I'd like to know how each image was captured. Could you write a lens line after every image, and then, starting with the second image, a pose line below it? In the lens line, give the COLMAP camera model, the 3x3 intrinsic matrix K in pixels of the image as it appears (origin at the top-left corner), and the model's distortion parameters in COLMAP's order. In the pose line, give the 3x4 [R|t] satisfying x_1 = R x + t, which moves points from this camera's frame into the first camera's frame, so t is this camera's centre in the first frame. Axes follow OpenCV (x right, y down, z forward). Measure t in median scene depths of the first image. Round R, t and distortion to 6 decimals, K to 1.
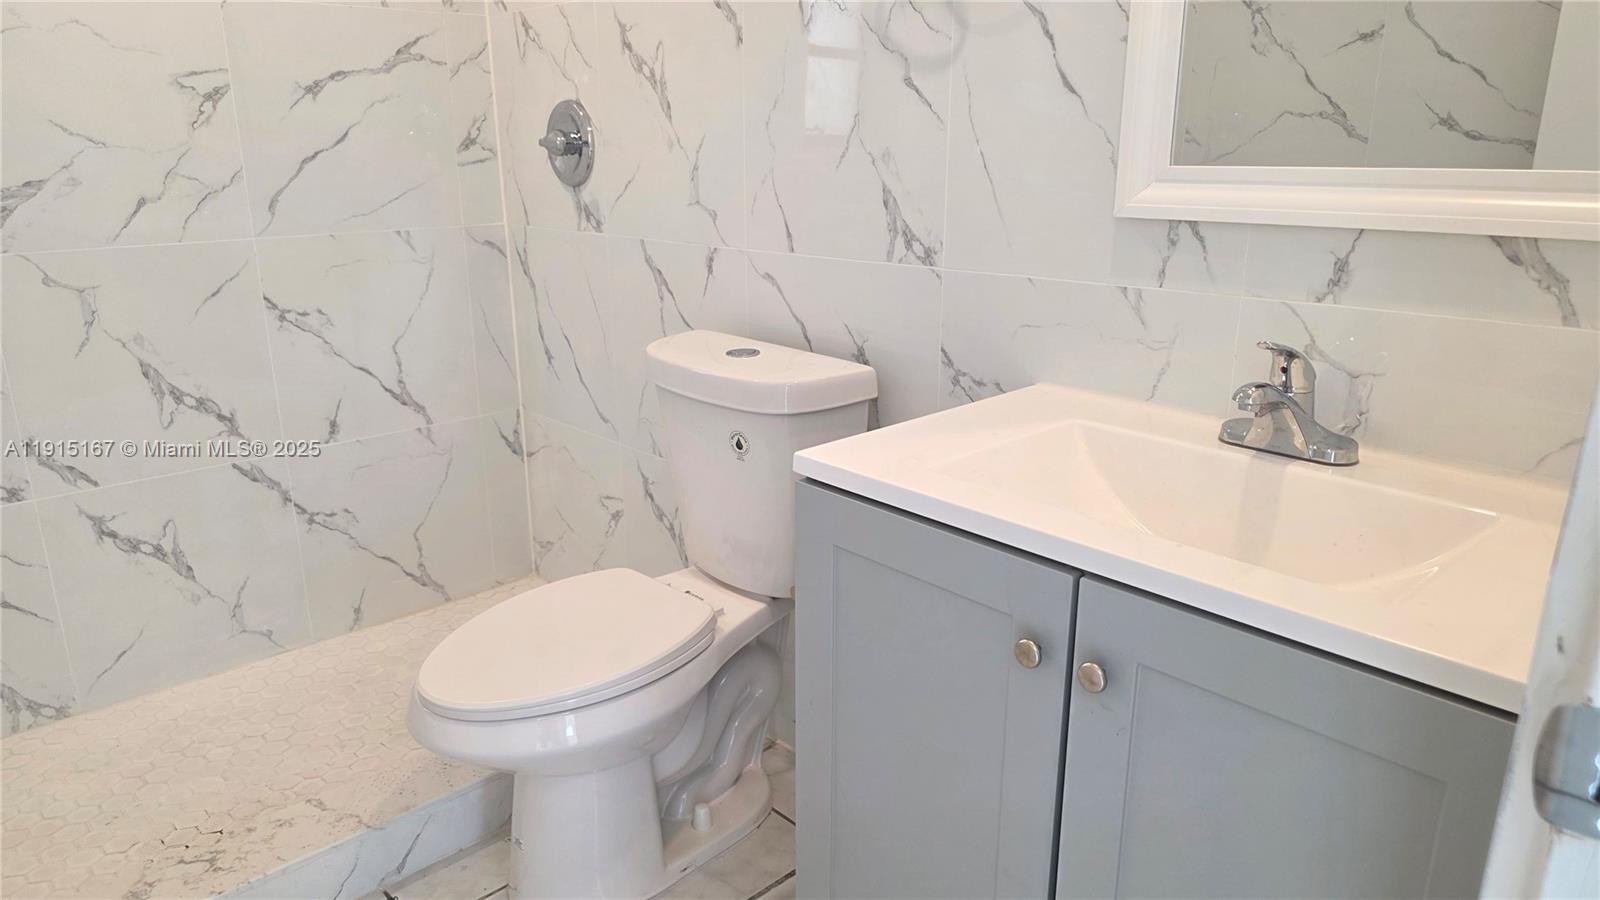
lens RADIAL K [[1061.9, 0, 777.5], [0, 1061.9, 454.4], [0, 0, 1]] dist [0.075629, -0.076430]
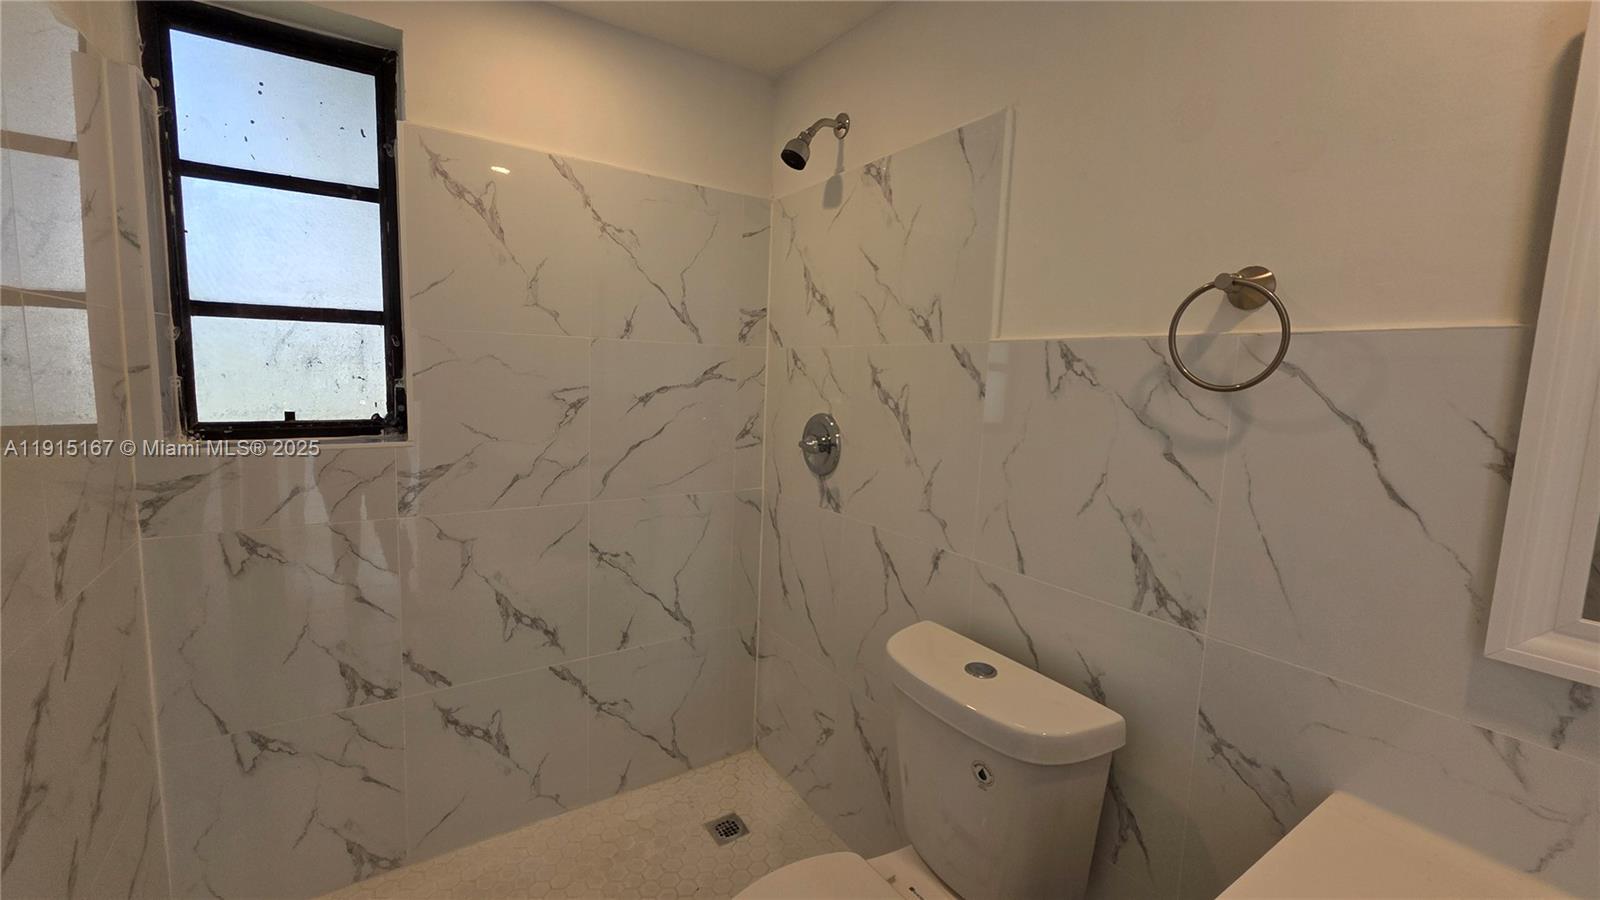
lens RADIAL K [[642.4, 0, 798.4], [0, 642.4, 443.9], [0, 0, 1]] dist [0.000279, -0.000640]
pose [[0.987161, 0.061544, -0.147396, -0.107749], [-0.087902, 0.979803, -0.179607, -0.150664], [0.133365, 0.190257, 0.972634, 0.227872]]
